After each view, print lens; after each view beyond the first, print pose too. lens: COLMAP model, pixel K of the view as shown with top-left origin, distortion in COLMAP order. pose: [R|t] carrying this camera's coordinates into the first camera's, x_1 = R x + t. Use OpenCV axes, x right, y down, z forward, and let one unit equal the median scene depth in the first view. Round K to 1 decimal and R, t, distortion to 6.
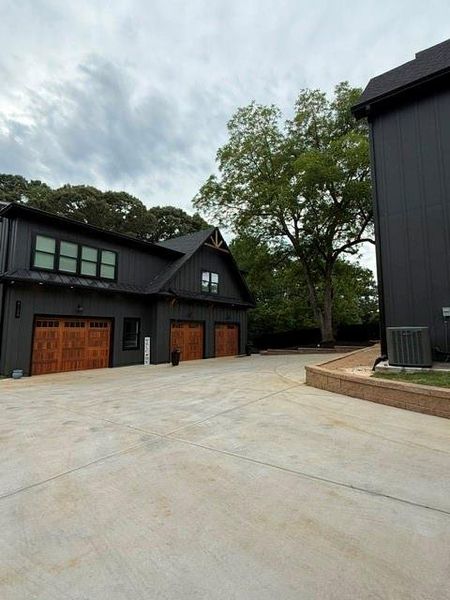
lens RADIAL K [[291.4, 0, 225.8], [0, 291.4, 301.5], [0, 0, 1]] dist [-0.003432, -0.001112]
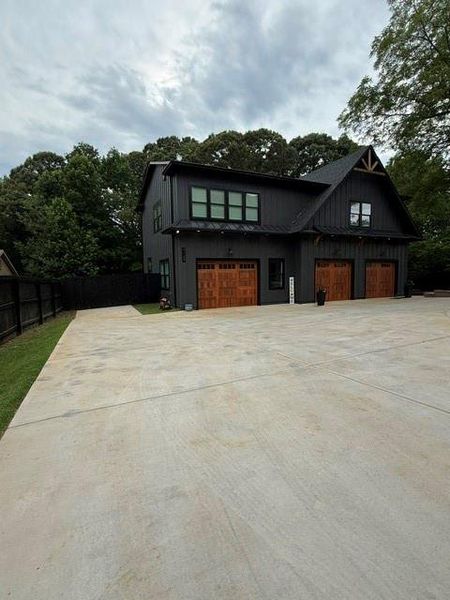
lens RADIAL K [[291.4, 0, 225.4], [0, 291.4, 302.4], [0, 0, 1]] dist [-0.003432, -0.001112]
pose [[0.886161, 0.023190, -0.462798, -0.003168], [0.068156, 0.981361, 0.179679, 0.011877], [0.458339, -0.190767, 0.868063, -0.000611]]
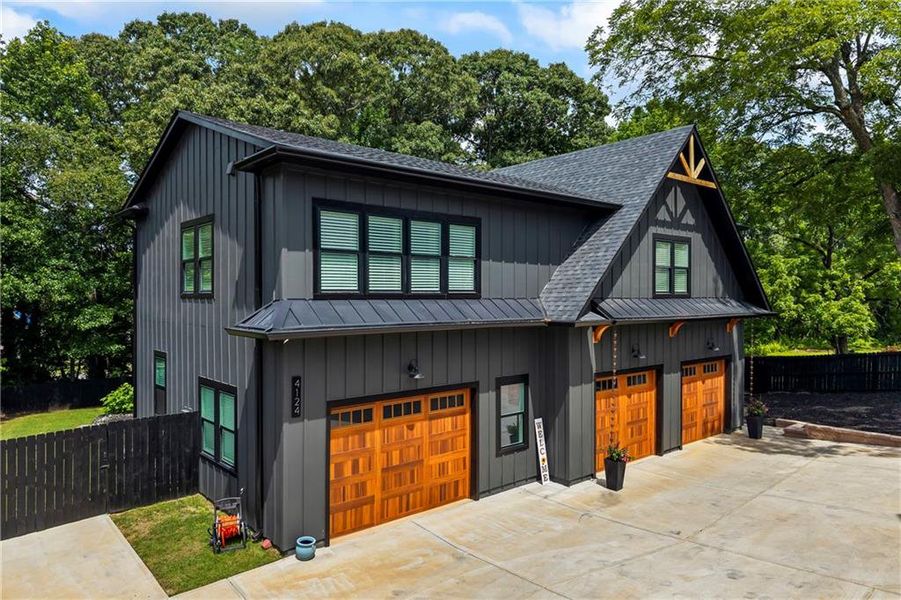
lens RADIAL K [[593.2, 0, 449.3], [0, 593.2, 301.4], [0, 0, 1]] dist [0.005120, -0.007061]
pose [[0.978391, 0.004078, -0.206721, -0.248152], [0.020083, 0.993204, 0.114642, -0.159486], [0.205784, -0.116316, 0.971660, 0.174246]]
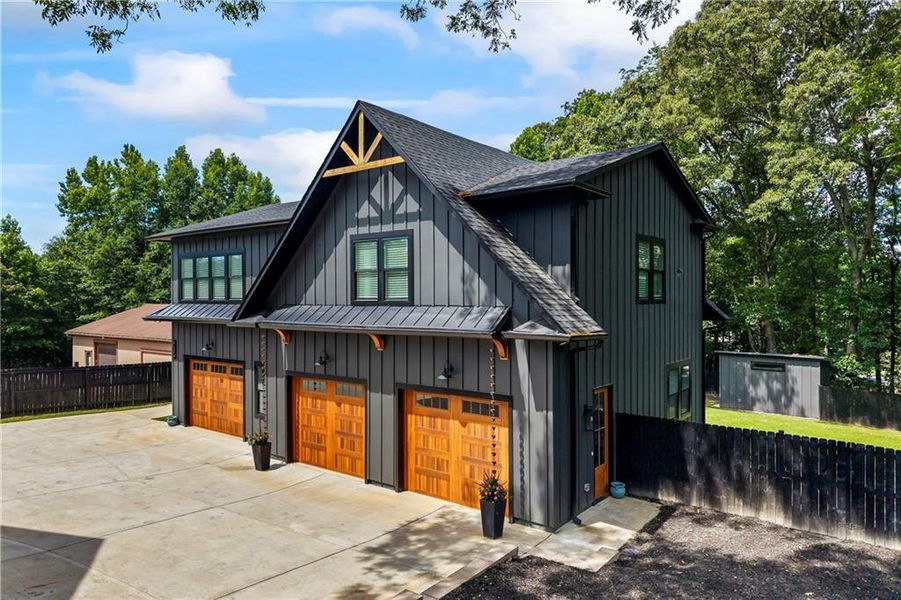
lens RADIAL K [[593.2, 0, 459.7], [0, 593.2, 298.9], [0, 0, 1]] dist [0.005120, -0.007061]
pose [[0.013029, -0.000826, -0.999915, 0.870997], [0.106223, 0.994342, 0.000563, -0.028291], [0.994257, -0.106222, 0.013043, 1.445766]]
